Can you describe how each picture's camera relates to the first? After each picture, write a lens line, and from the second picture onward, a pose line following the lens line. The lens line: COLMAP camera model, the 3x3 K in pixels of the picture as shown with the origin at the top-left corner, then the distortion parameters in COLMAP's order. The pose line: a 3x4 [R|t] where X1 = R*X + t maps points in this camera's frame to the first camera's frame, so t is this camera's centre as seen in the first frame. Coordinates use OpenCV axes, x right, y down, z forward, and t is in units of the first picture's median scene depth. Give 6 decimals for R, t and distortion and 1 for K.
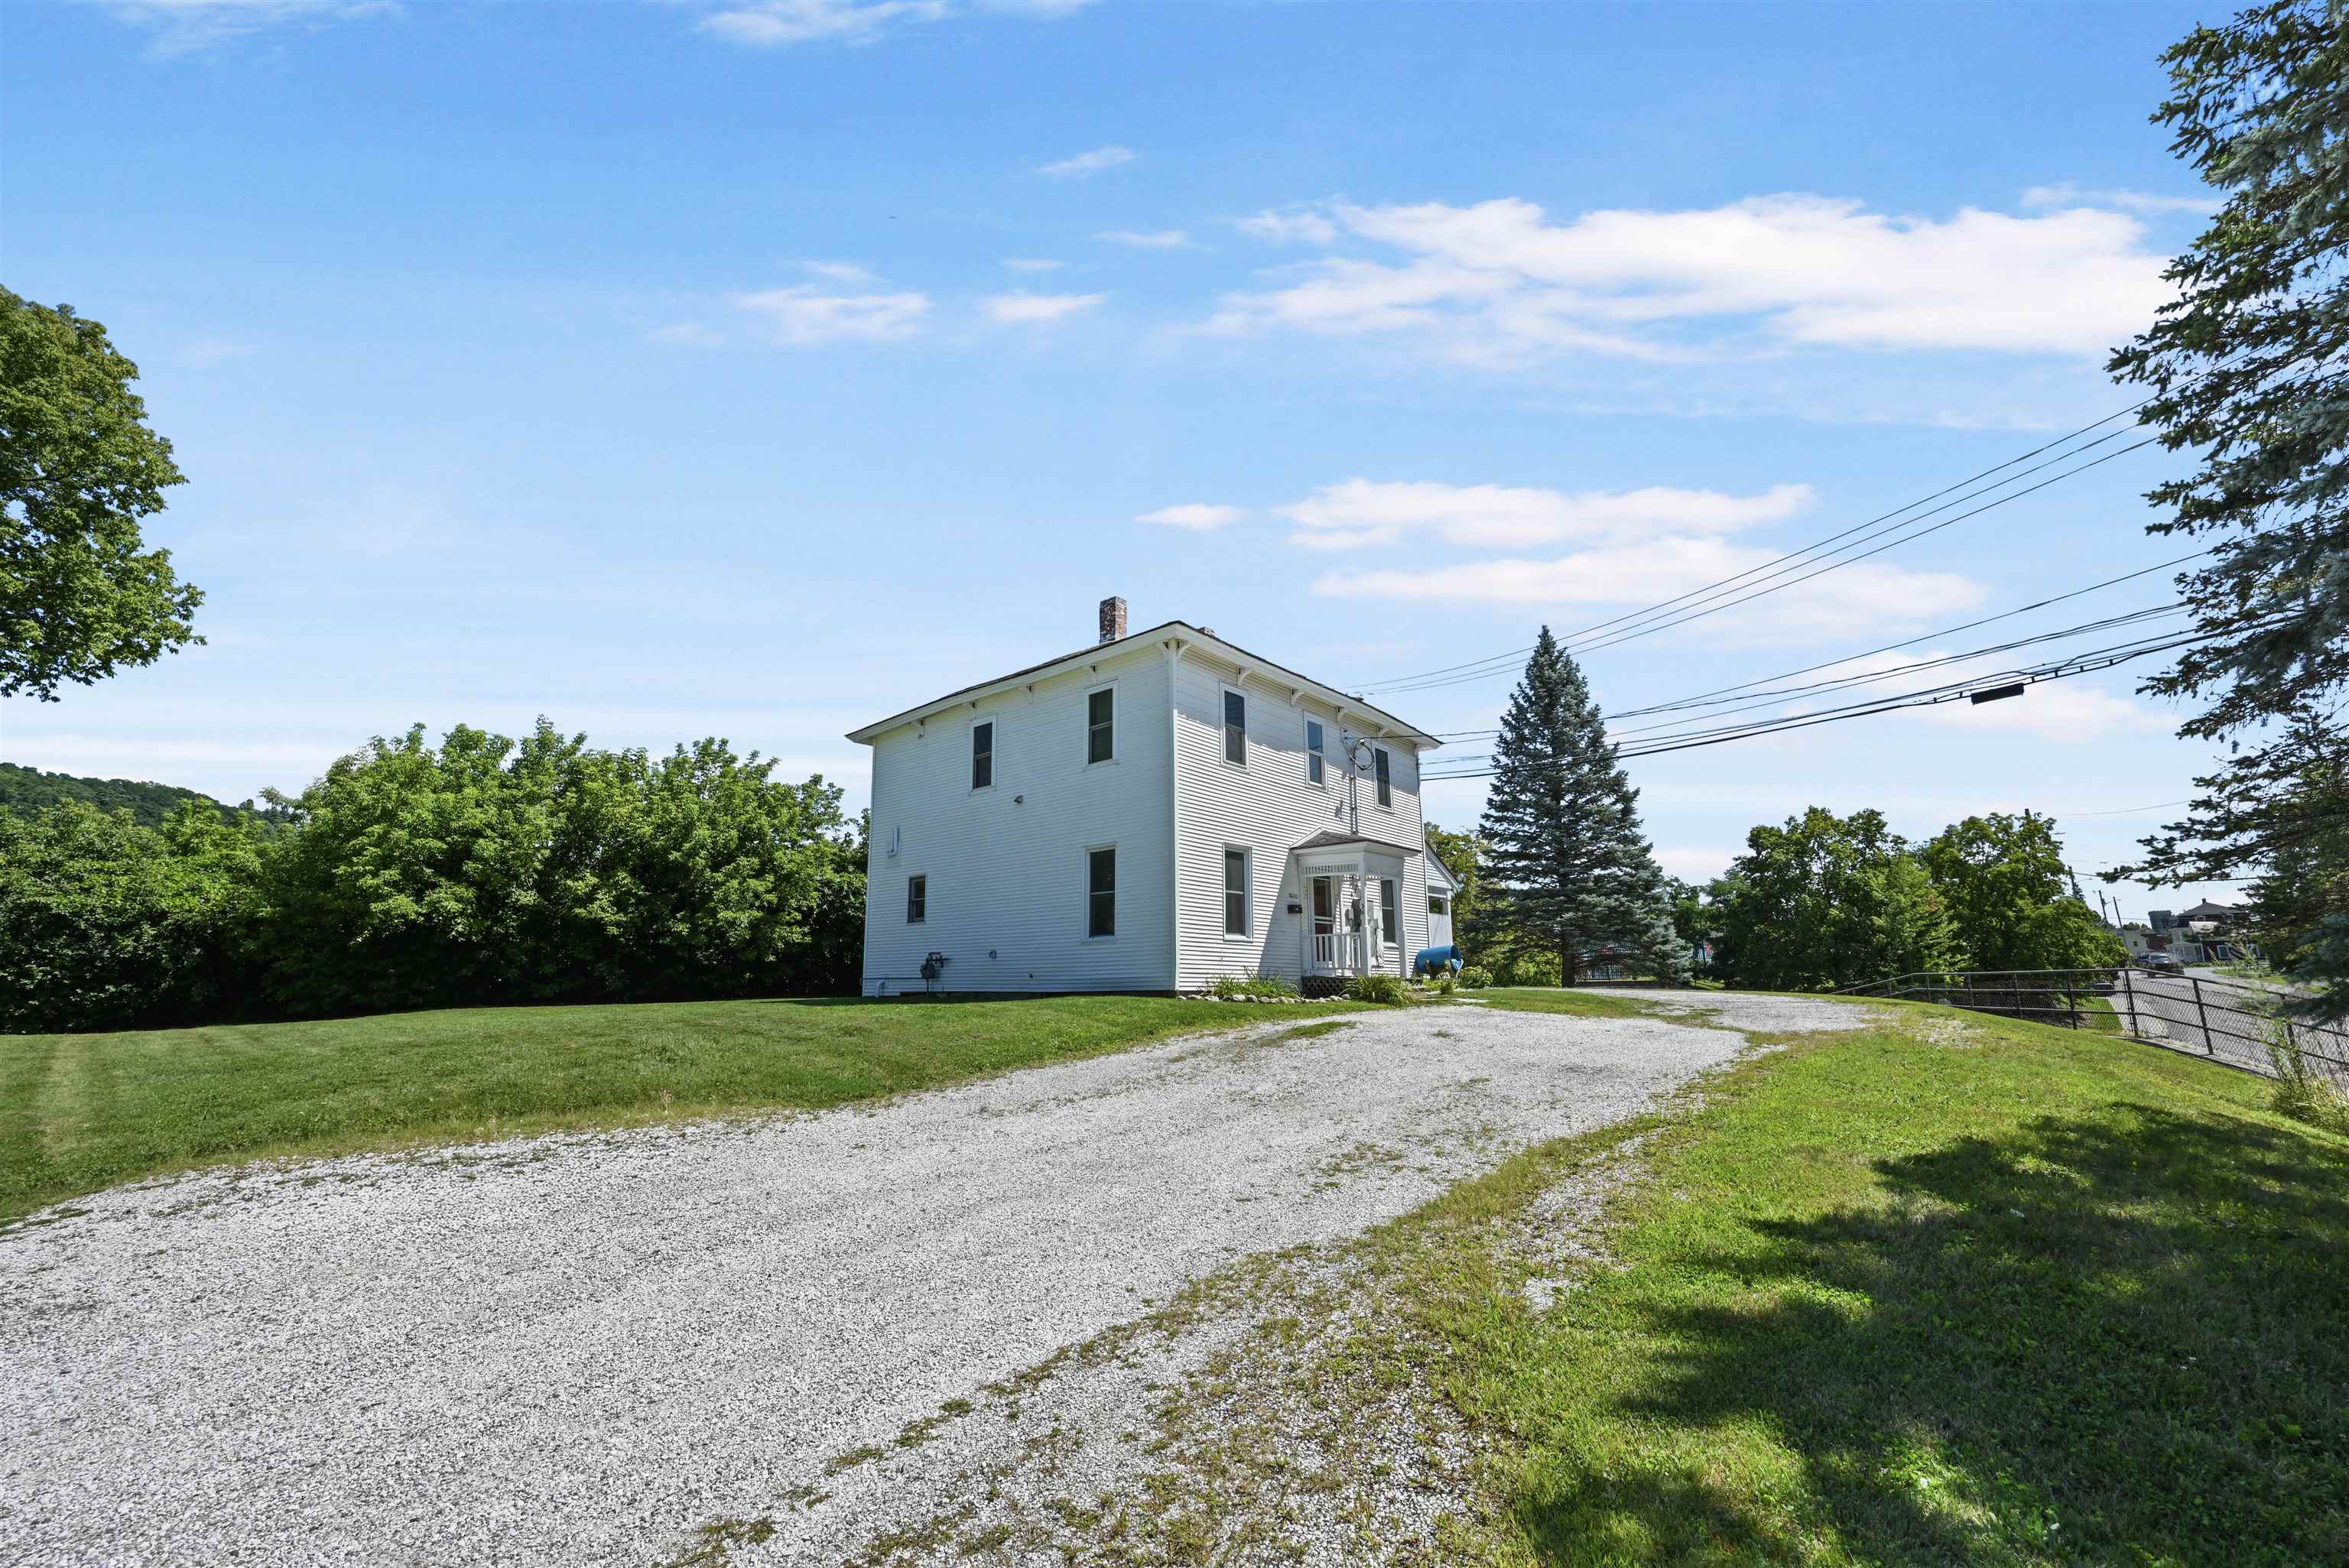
lens RADIAL K [[952.9, 0, 1177.1], [0, 952.9, 823.4], [0, 0, 1]] dist [-0.000204, 0.000205]
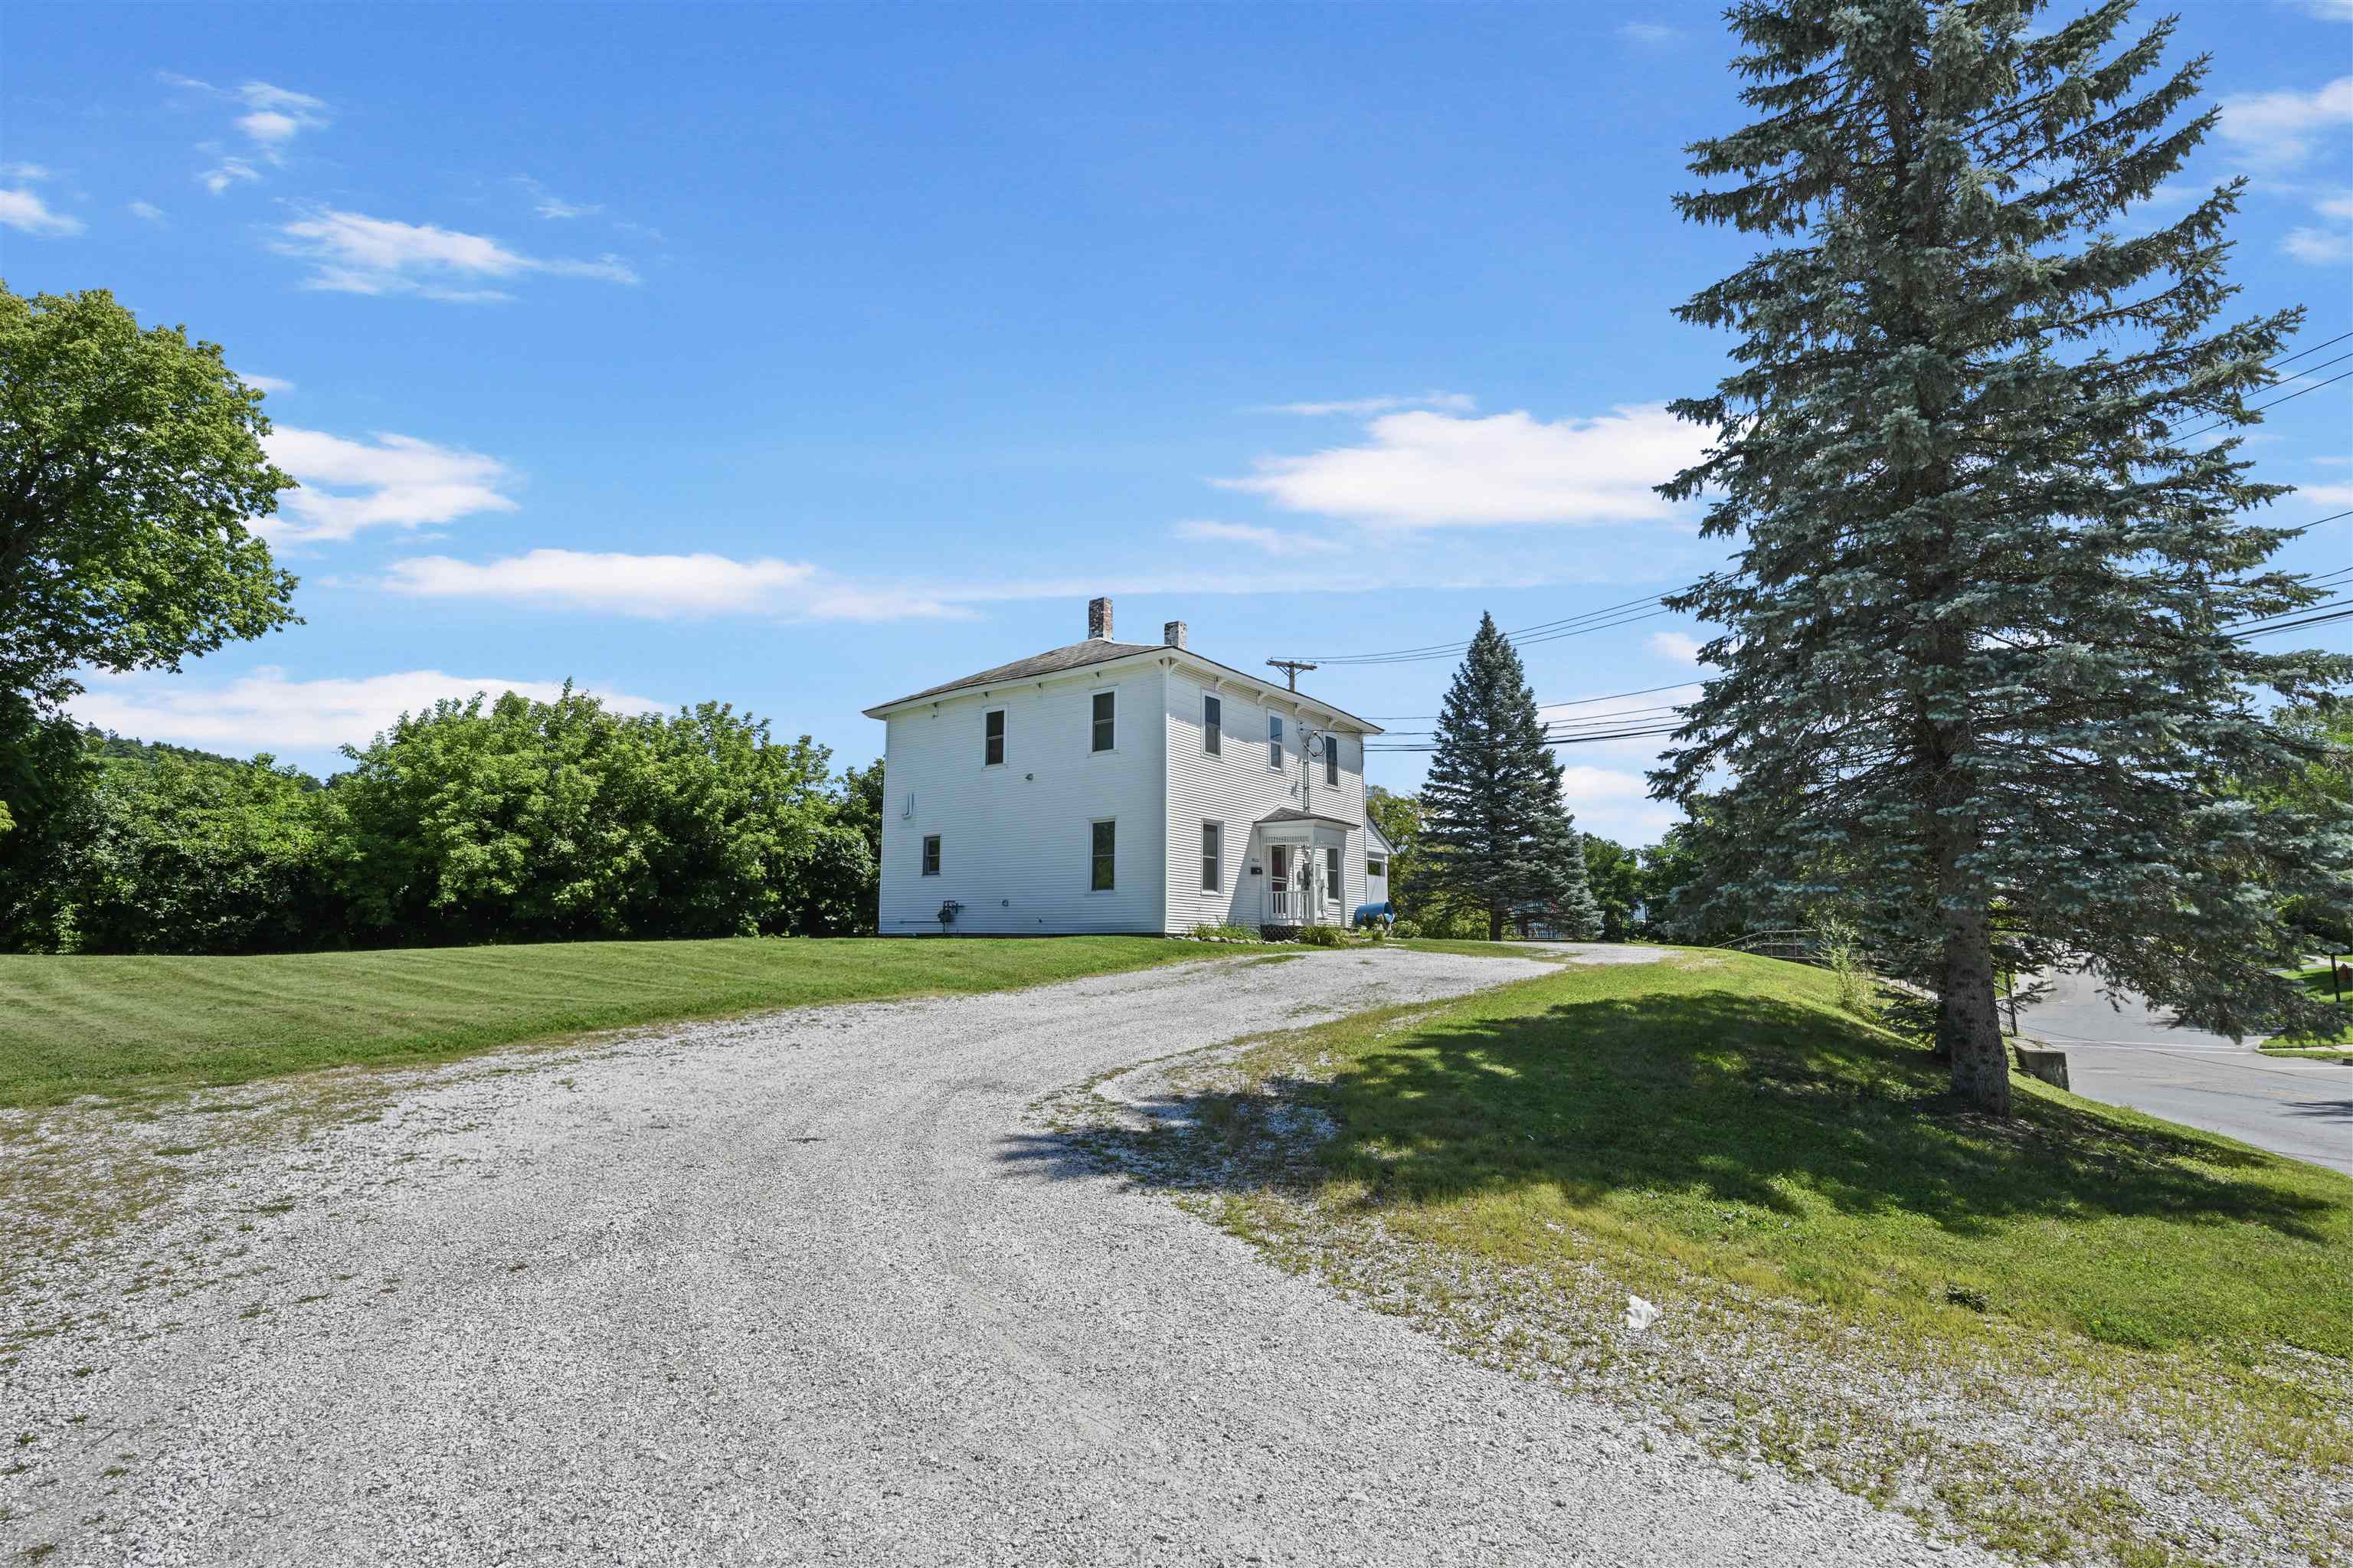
lens RADIAL K [[1010.7, 0, 1081.6], [0, 1010.7, 835.6], [0, 0, 1]] dist [-0.000038, -0.000036]
pose [[0.999404, 0.015144, -0.031023, -0.042695], [-0.013071, 0.997736, 0.065965, -0.026464], [0.031951, -0.065520, 0.997340, -0.211221]]
